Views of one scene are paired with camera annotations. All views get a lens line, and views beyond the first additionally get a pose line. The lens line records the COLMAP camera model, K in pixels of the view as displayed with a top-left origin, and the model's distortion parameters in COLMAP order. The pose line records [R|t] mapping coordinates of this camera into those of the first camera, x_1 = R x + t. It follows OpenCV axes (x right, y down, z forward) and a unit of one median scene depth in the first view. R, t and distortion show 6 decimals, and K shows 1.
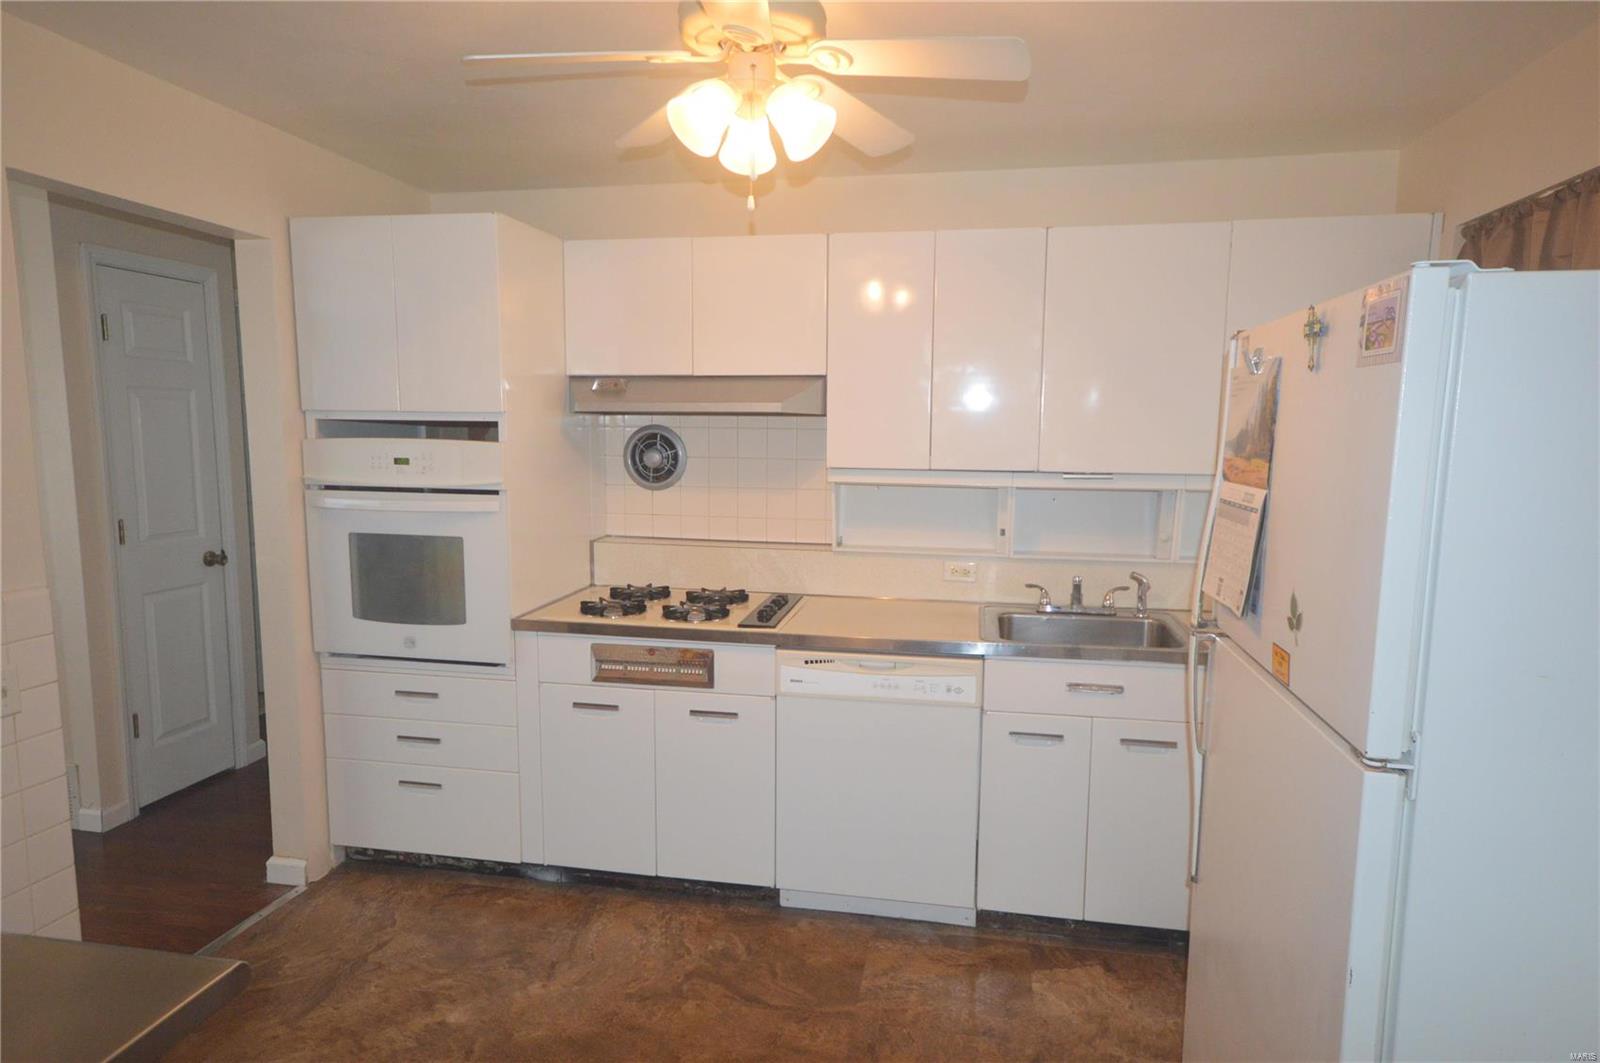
lens RADIAL K [[922.0, 0, 800.0], [0, 922.0, 531.5], [0, 0, 1]] dist [-0.002575, 0.029514]
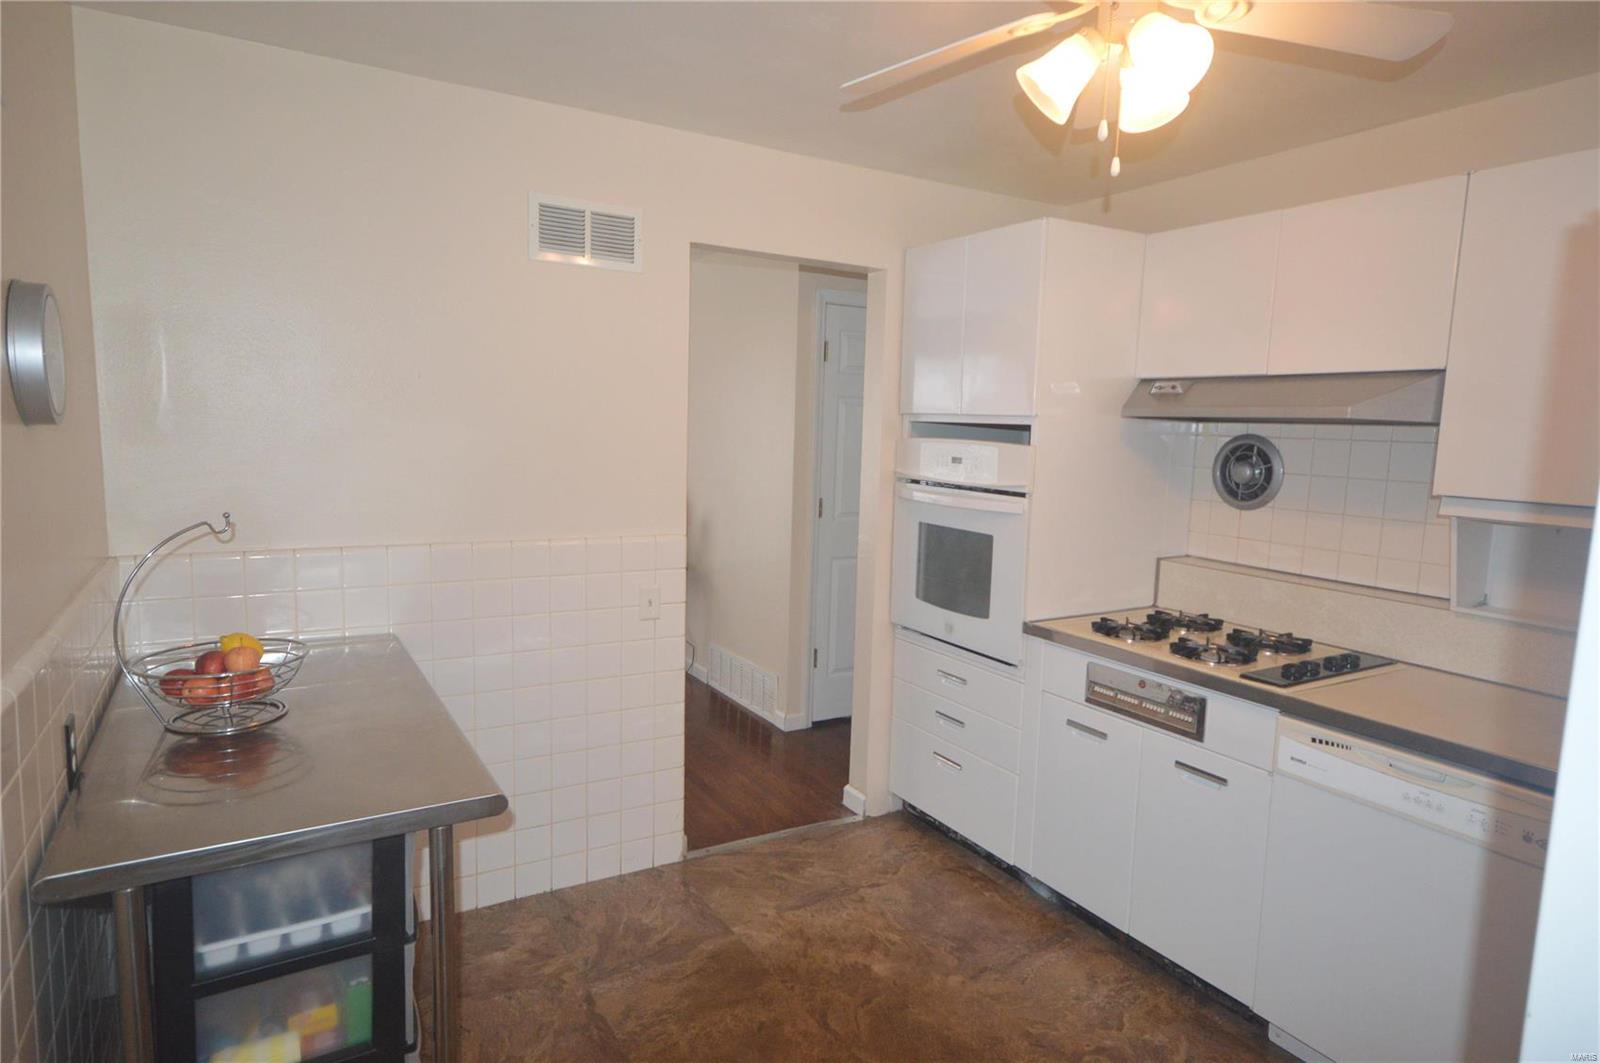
lens RADIAL K [[922.0, 0, 800.0], [0, 922.0, 531.5], [0, 0, 1]] dist [-0.002575, 0.029514]
pose [[0.664093, 0.100546, -0.740859, 0.252488], [-0.112101, 0.993105, 0.034294, -0.009323], [0.739198, 0.060277, 0.670785, 0.137291]]
